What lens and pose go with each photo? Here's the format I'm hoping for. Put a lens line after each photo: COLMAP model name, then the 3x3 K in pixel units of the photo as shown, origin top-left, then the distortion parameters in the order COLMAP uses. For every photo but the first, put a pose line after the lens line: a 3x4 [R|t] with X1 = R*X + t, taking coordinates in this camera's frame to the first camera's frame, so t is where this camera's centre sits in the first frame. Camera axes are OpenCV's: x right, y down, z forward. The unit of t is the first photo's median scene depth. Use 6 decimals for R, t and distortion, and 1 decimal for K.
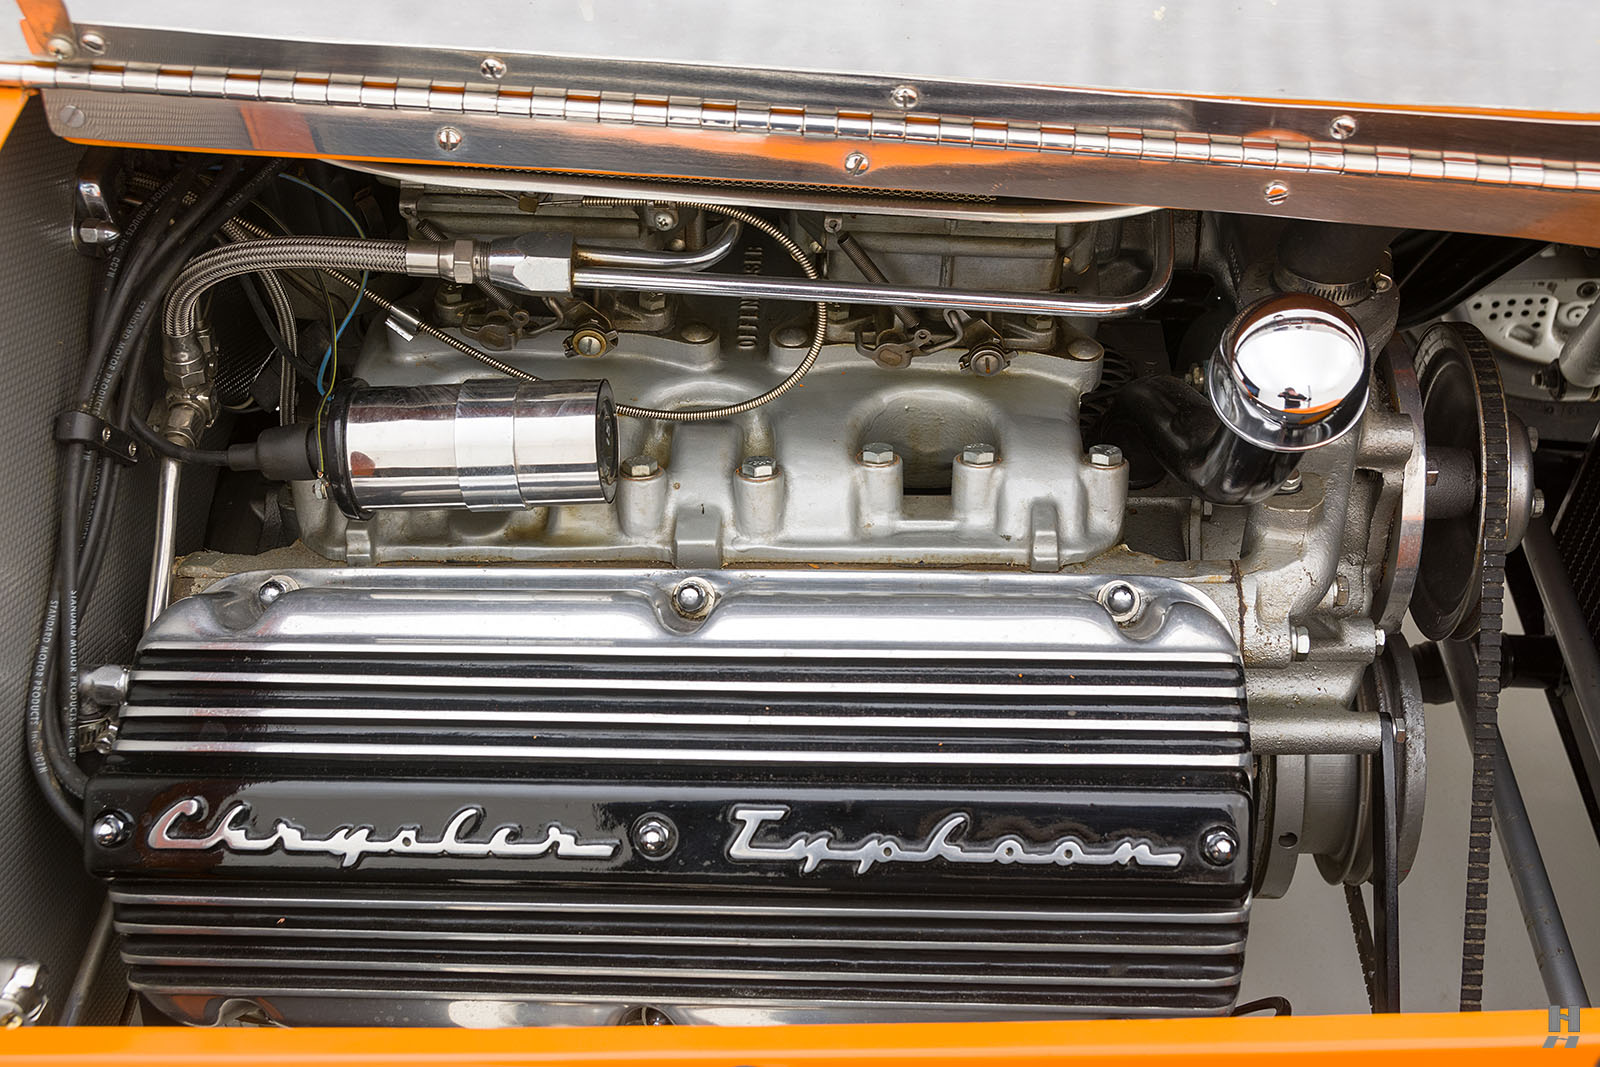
lens RADIAL K [[1875.8, 0, 800.1], [0, 1875.8, 543.4], [0, 0, 1]] dist [-0.016578, 0.000000]
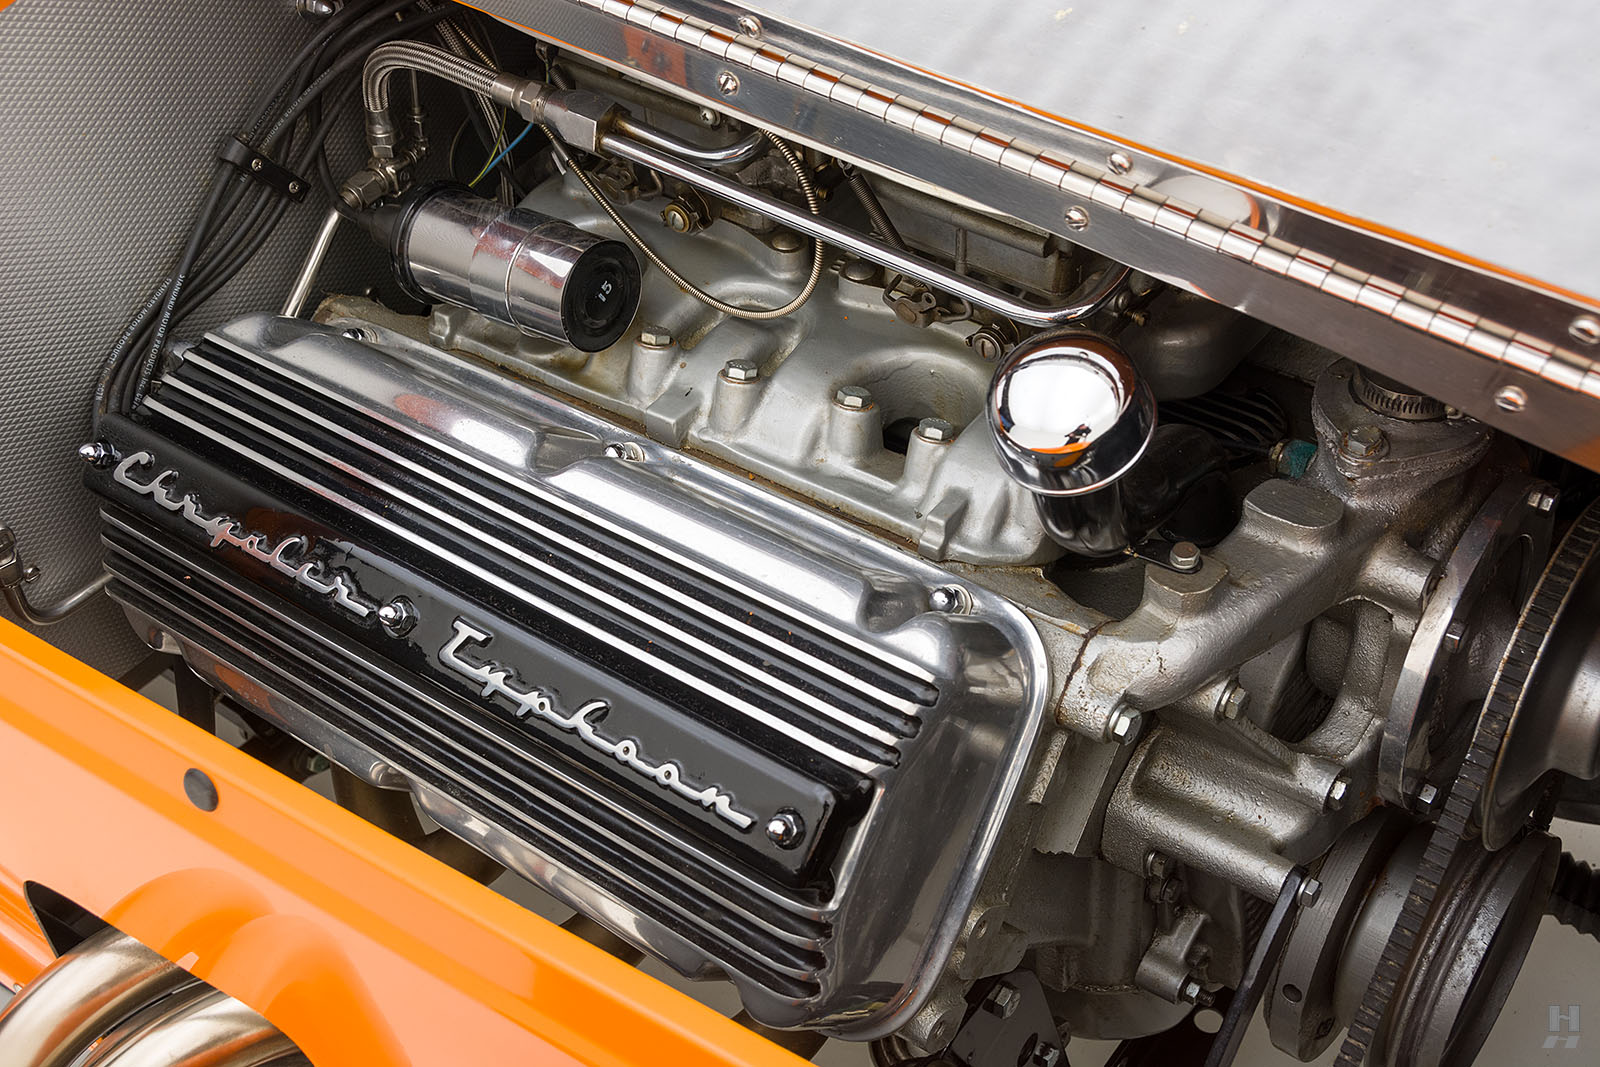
lens RADIAL K [[1939.1, 0, 802.3], [0, 1939.1, 531.1], [0, 0, 1]] dist [-0.013038, 0.000000]
pose [[0.816614, 0.346954, -0.461265, 0.543098], [-0.344955, 0.934108, 0.091916, -0.068993], [0.462762, 0.084055, 0.882489, 0.071946]]
